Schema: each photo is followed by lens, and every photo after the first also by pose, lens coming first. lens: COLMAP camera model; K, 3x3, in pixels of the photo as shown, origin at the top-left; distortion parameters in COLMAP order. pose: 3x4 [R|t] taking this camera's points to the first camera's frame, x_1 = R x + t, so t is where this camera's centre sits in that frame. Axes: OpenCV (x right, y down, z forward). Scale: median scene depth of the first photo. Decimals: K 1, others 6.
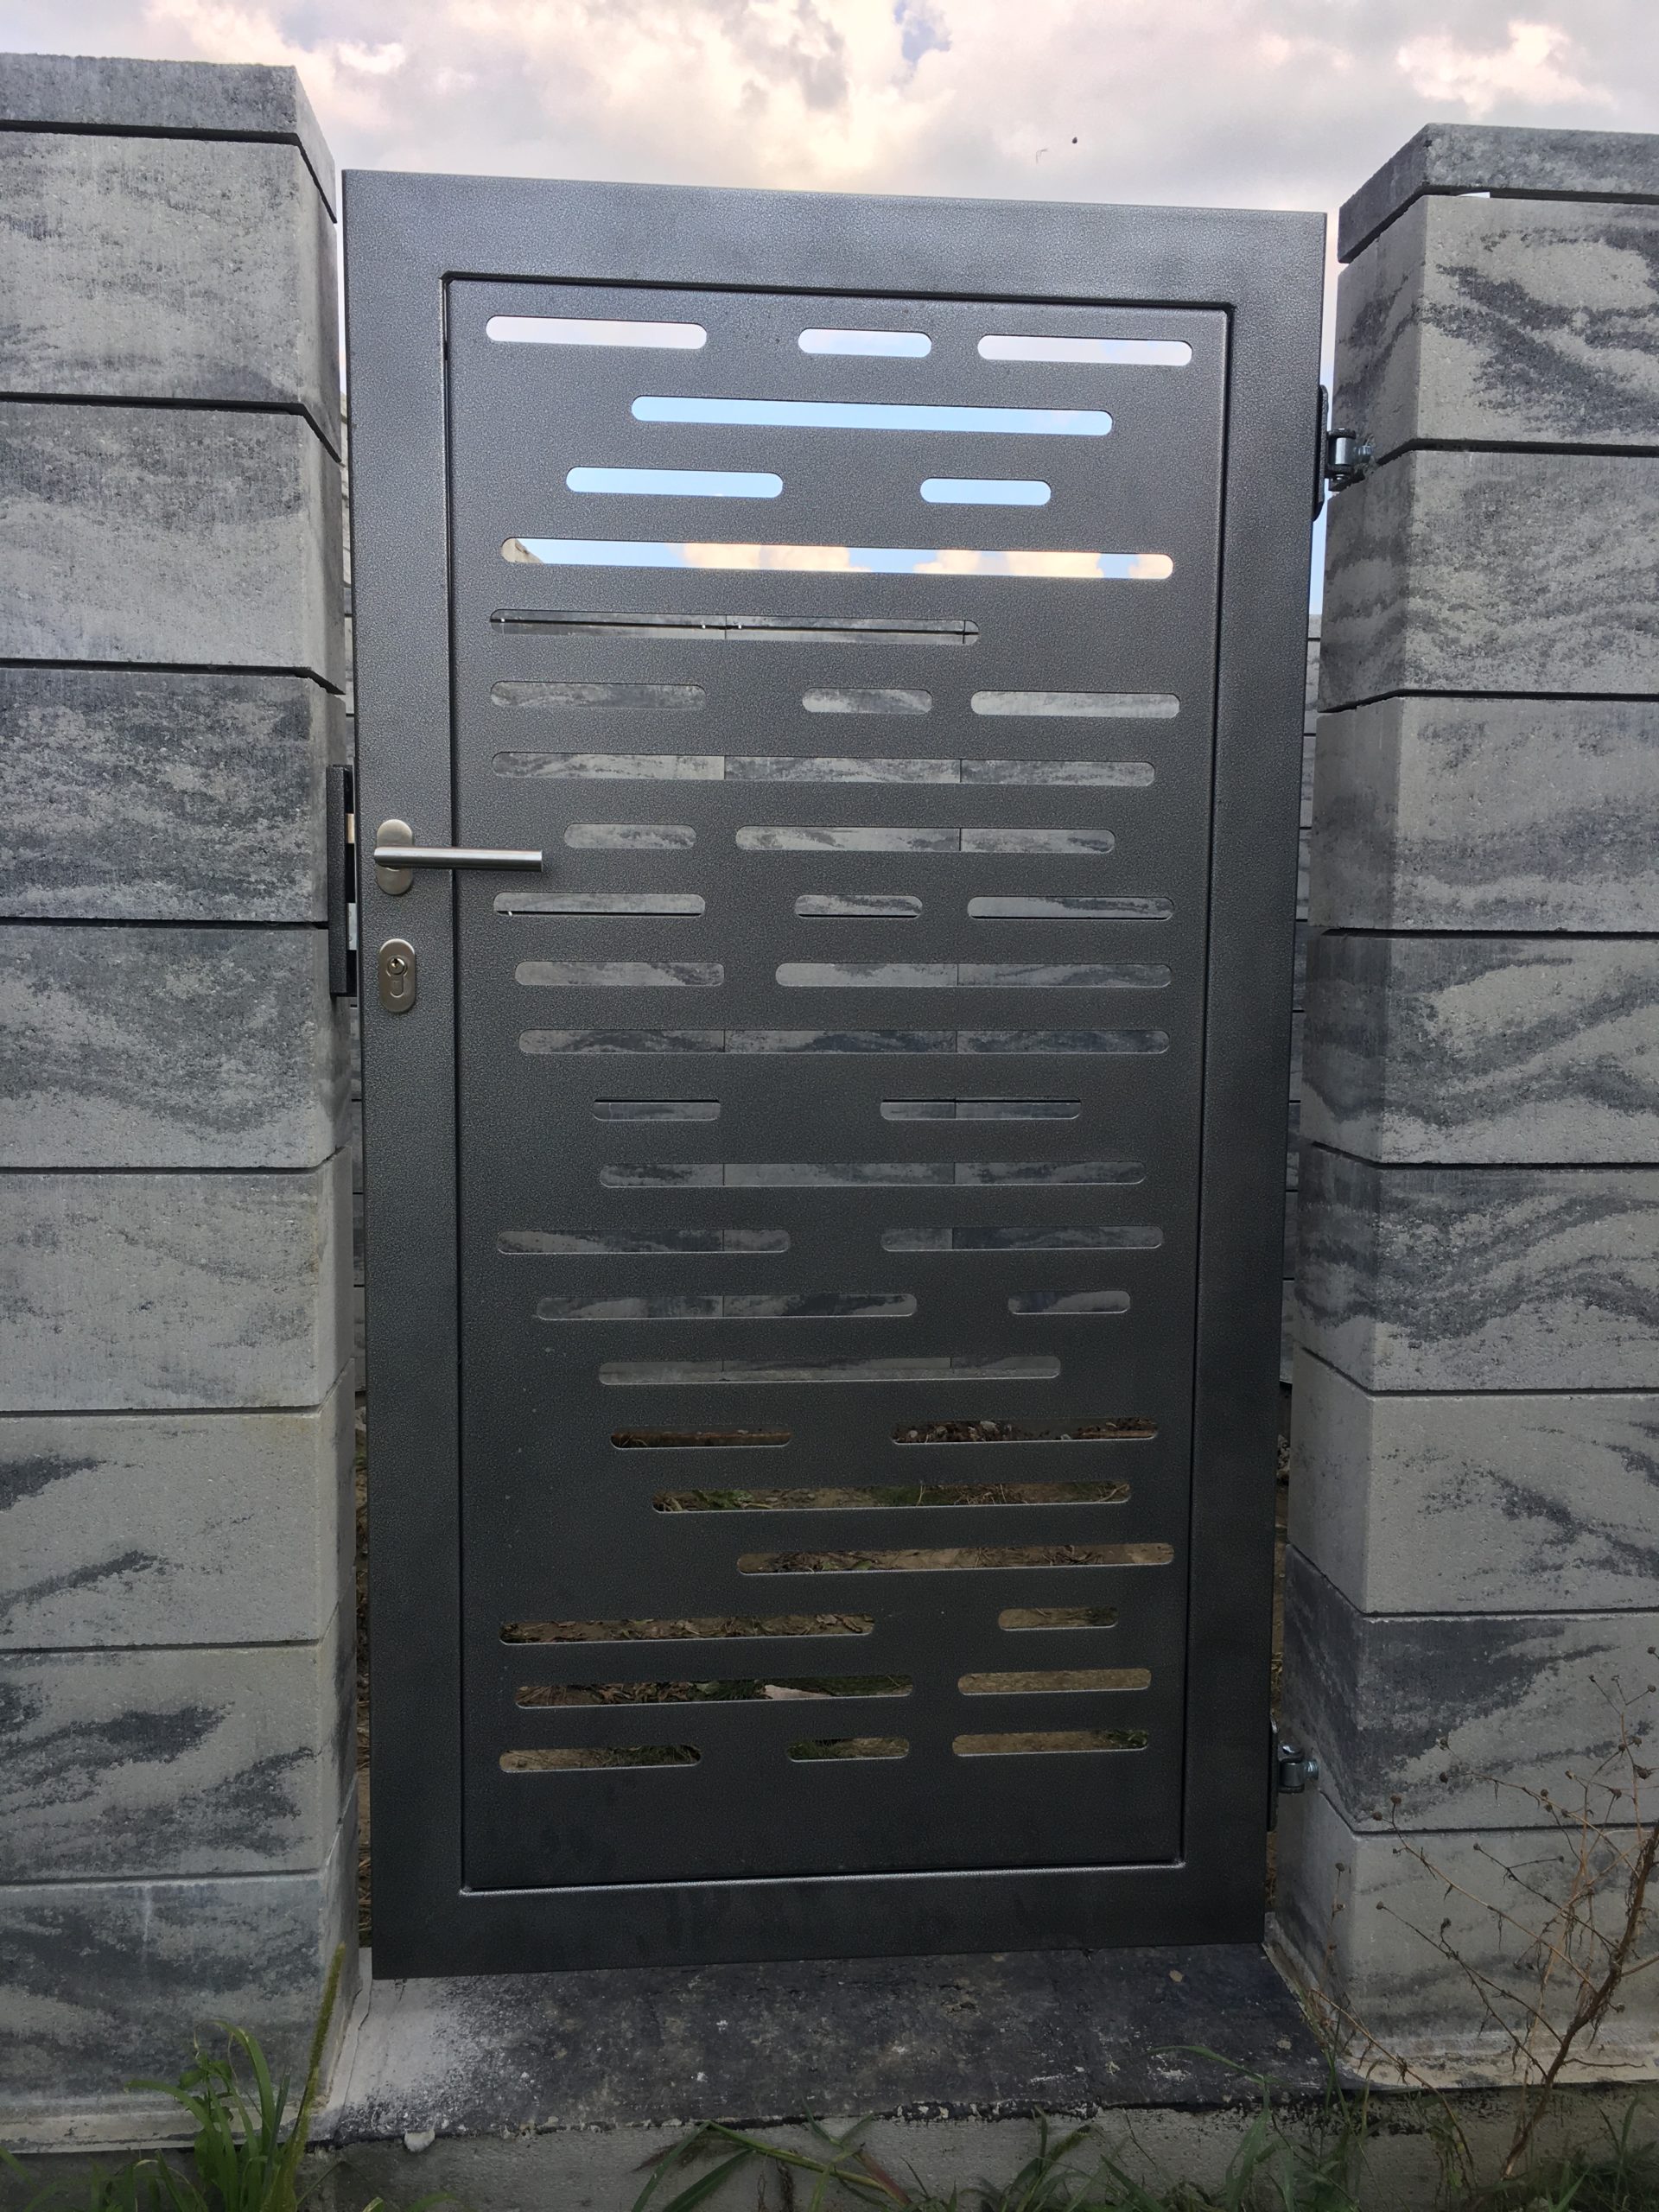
lens RADIAL K [[1888.6, 0, 829.5], [0, 1888.6, 1106.0], [0, 0, 1]] dist [0.076511, -0.099697]
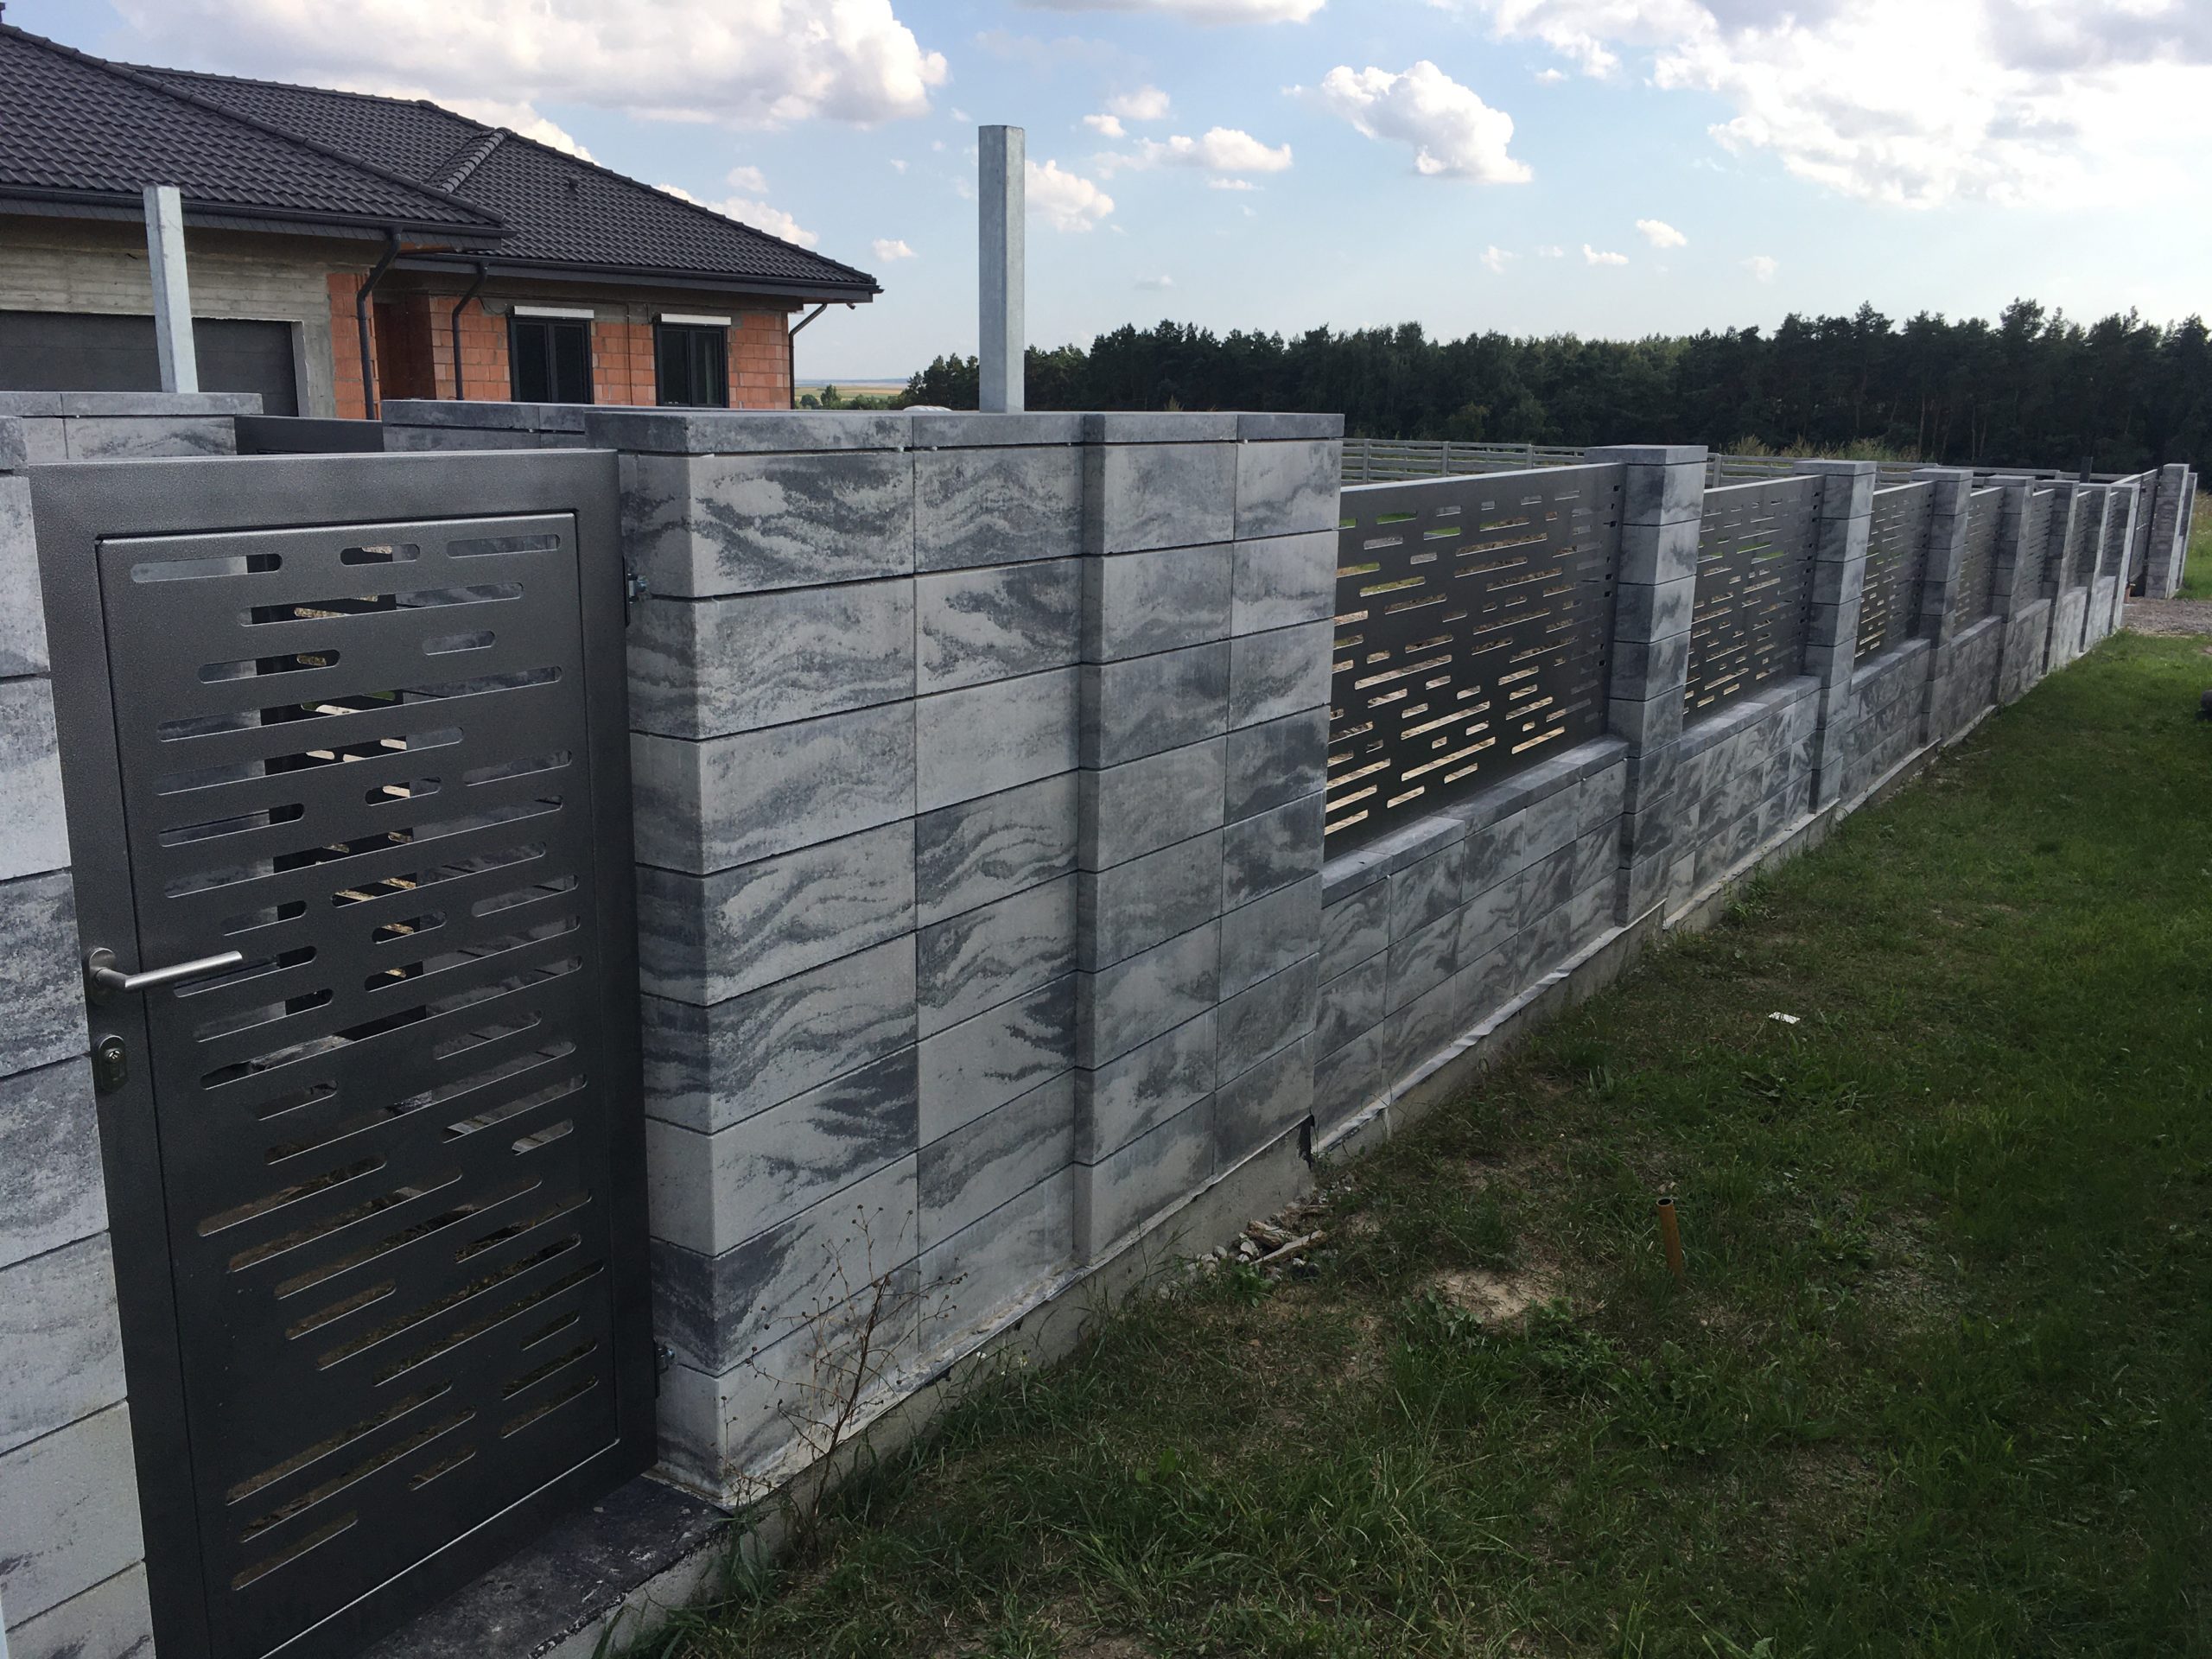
lens RADIAL K [[1888.6, 0, 1118.5], [0, 1888.6, 821.4], [0, 0, 1]] dist [0.076511, -0.099697]
pose [[0.605472, -0.176337, 0.776086, -0.805131], [0.068479, 0.983072, 0.169943, -0.410134], [-0.792915, -0.049750, 0.607298, -0.336093]]
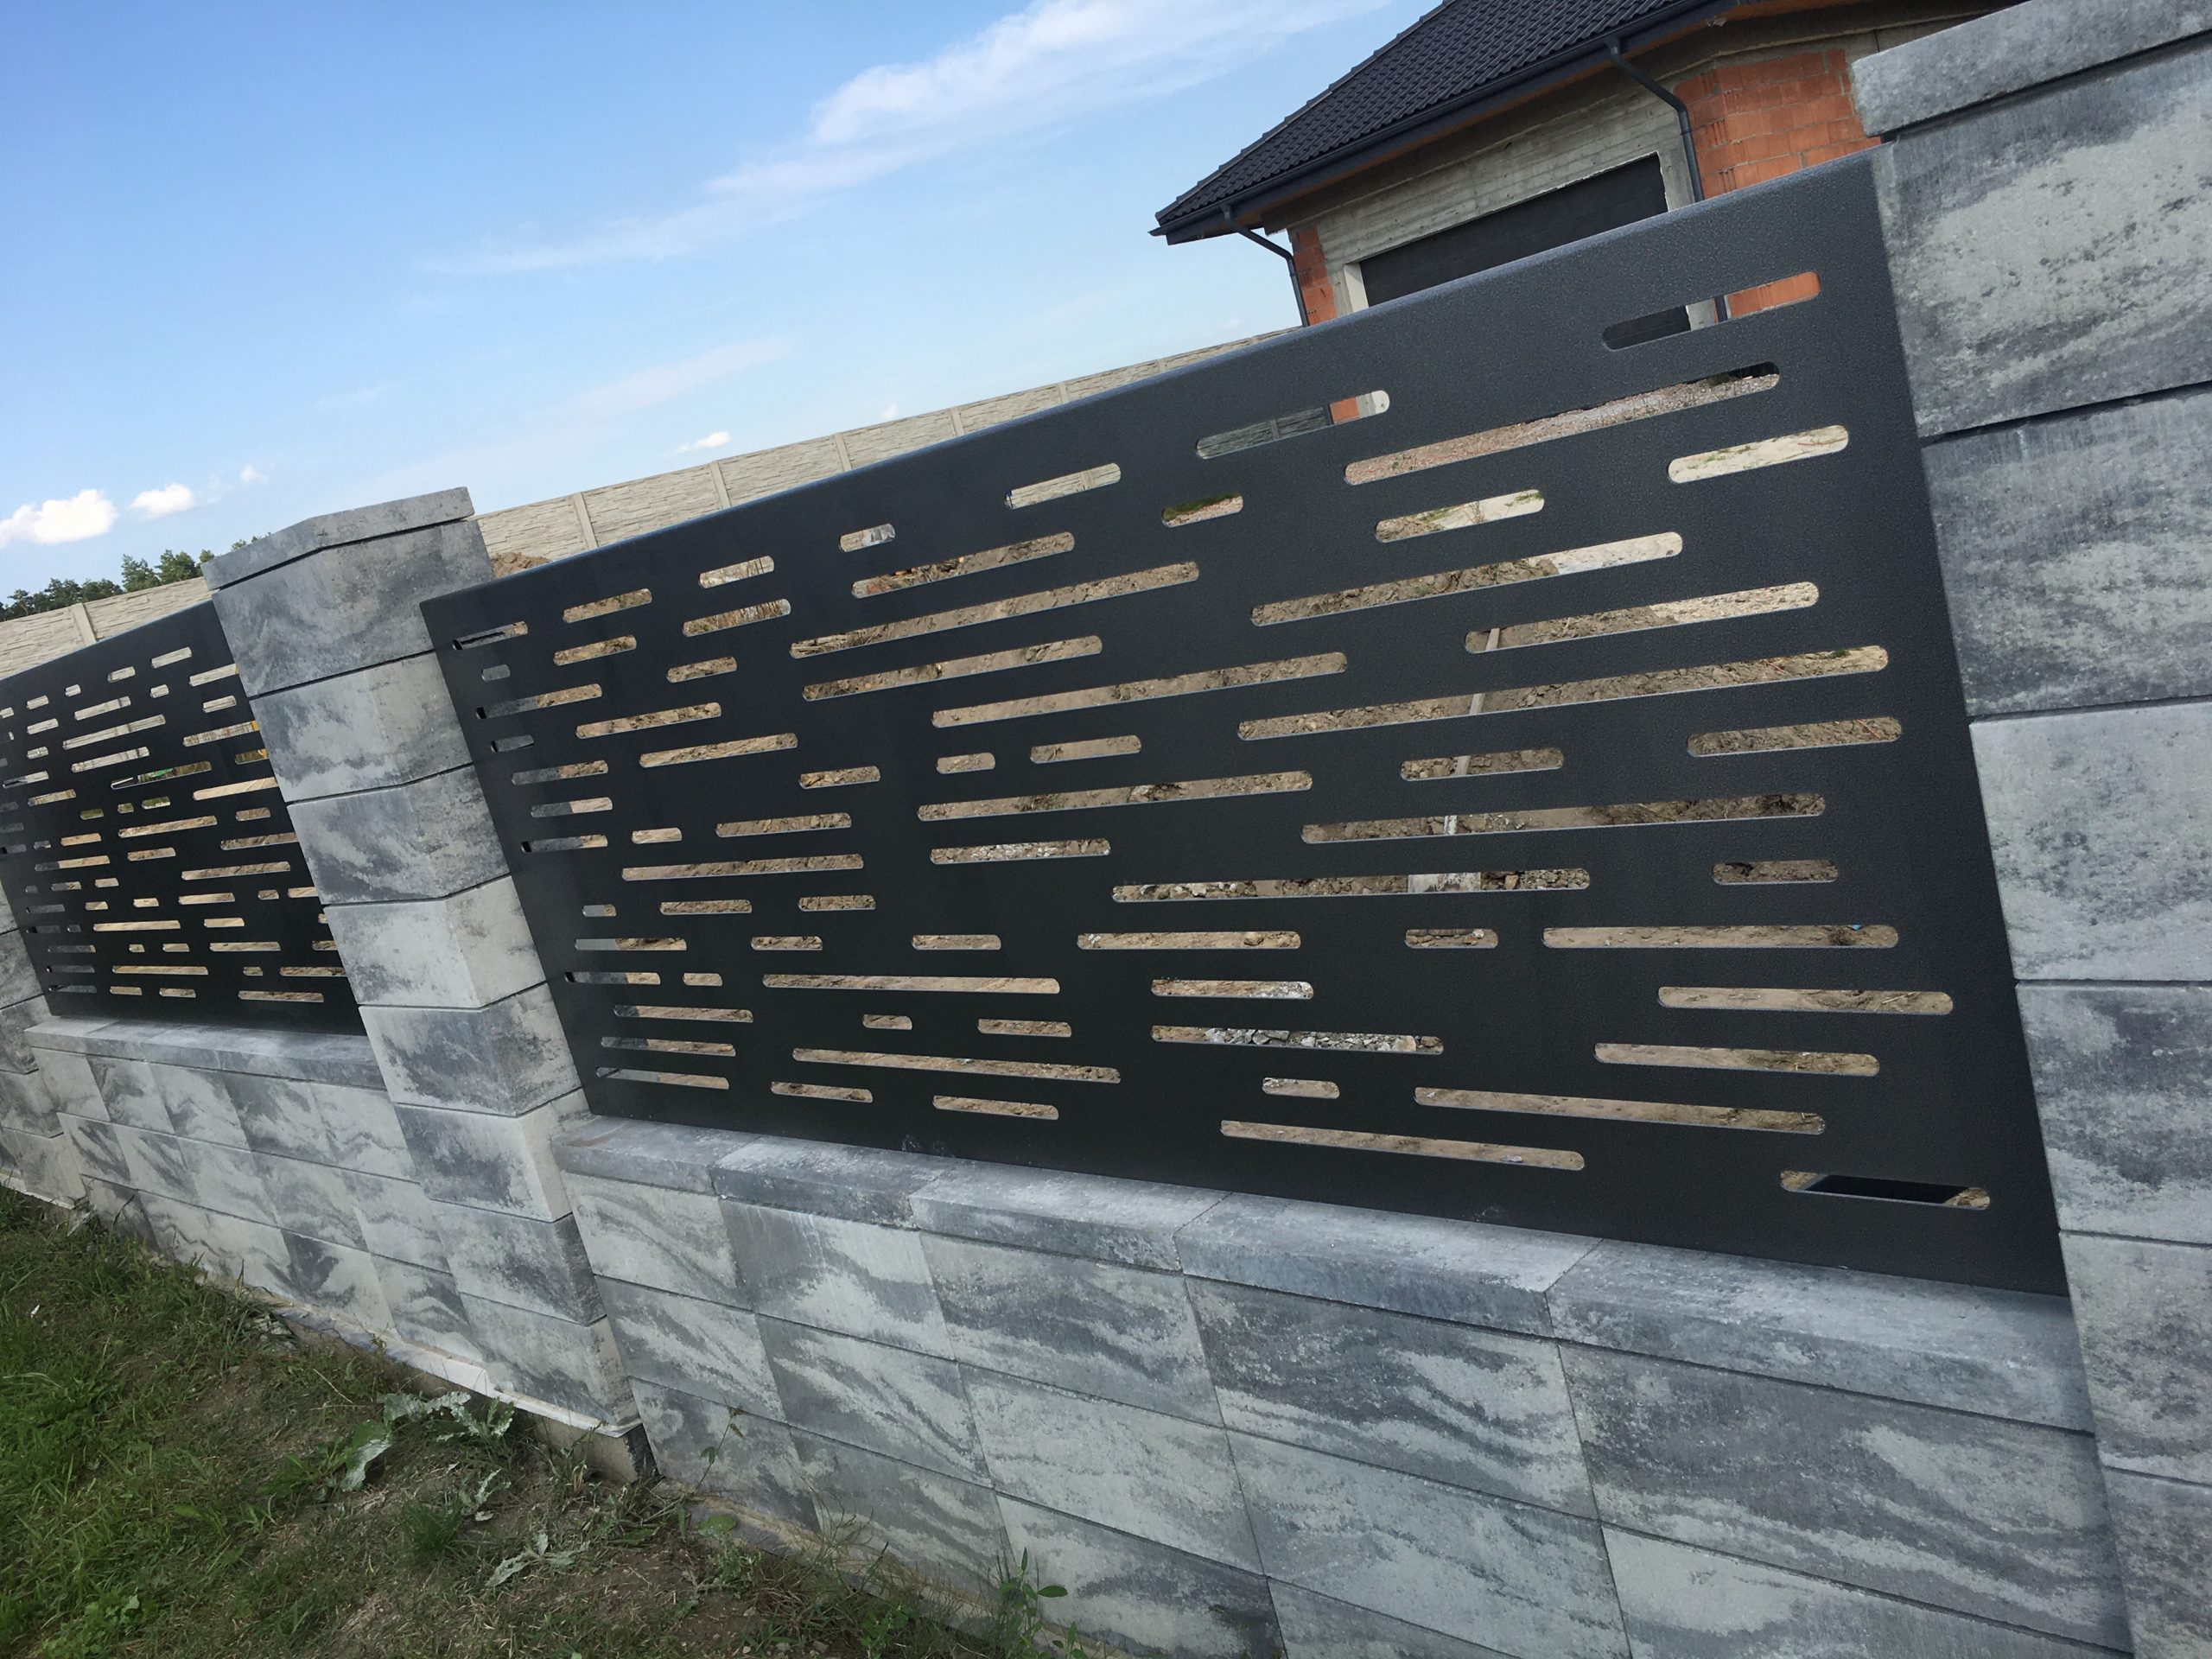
lens RADIAL K [[1855.8, 0, 1115.8], [0, 1855.8, 826.2], [0, 0, 1]] dist [0.072632, -0.091659]
pose [[0.628305, -0.026499, -0.777515, 3.586268], [0.180434, 0.977132, 0.112506, -0.251877], [0.756754, -0.210978, 0.618718, 0.441273]]
